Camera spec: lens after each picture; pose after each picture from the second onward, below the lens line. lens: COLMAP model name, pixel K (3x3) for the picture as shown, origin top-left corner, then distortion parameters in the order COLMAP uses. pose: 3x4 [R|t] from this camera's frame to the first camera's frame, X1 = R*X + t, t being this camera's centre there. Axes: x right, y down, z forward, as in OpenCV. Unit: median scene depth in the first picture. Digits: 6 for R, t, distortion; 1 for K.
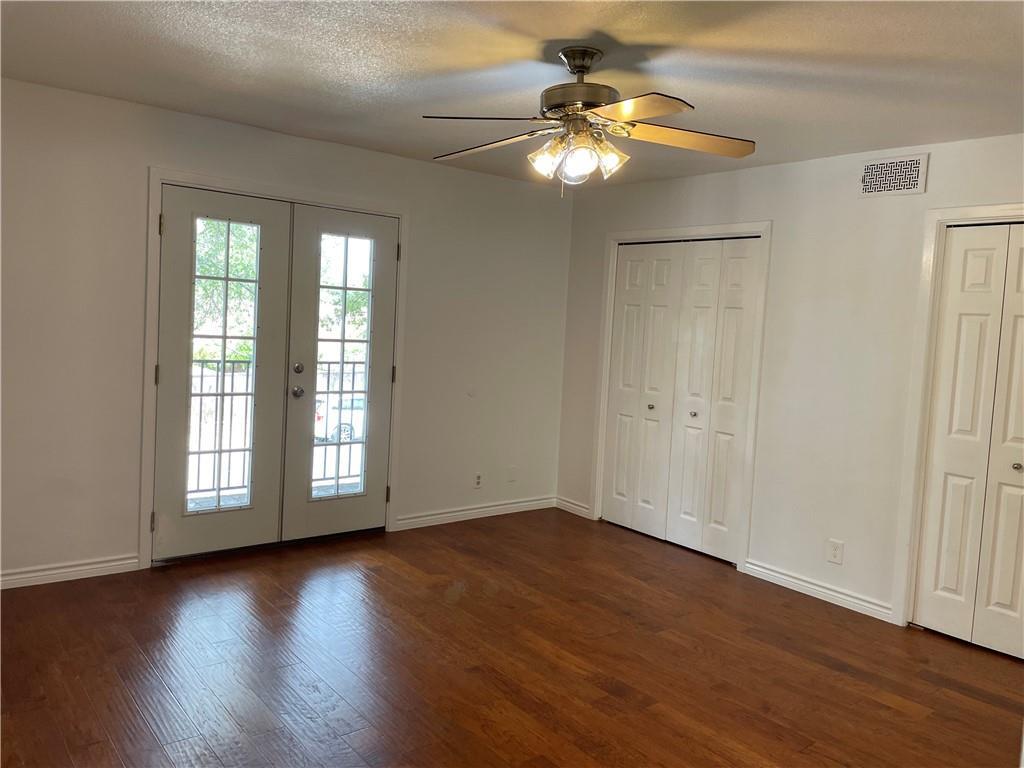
lens RADIAL K [[779.8, 0, 513.6], [0, 779.8, 368.5], [0, 0, 1]] dist [0.085001, -0.121780]
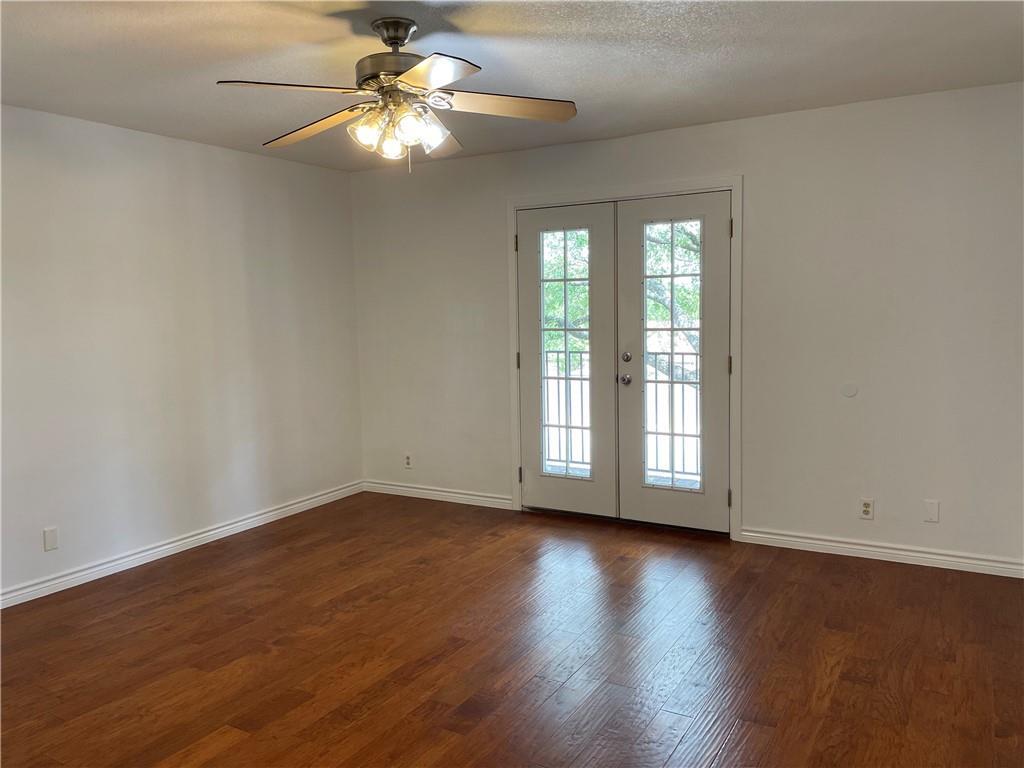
lens RADIAL K [[779.8, 0, 513.1], [0, 779.8, 380.8], [0, 0, 1]] dist [0.085001, -0.121780]
pose [[0.369186, 0.034807, -0.928703, 0.642342], [-0.022674, 0.999338, 0.028441, 0.004567], [0.929079, 0.010557, 0.369731, 0.467097]]
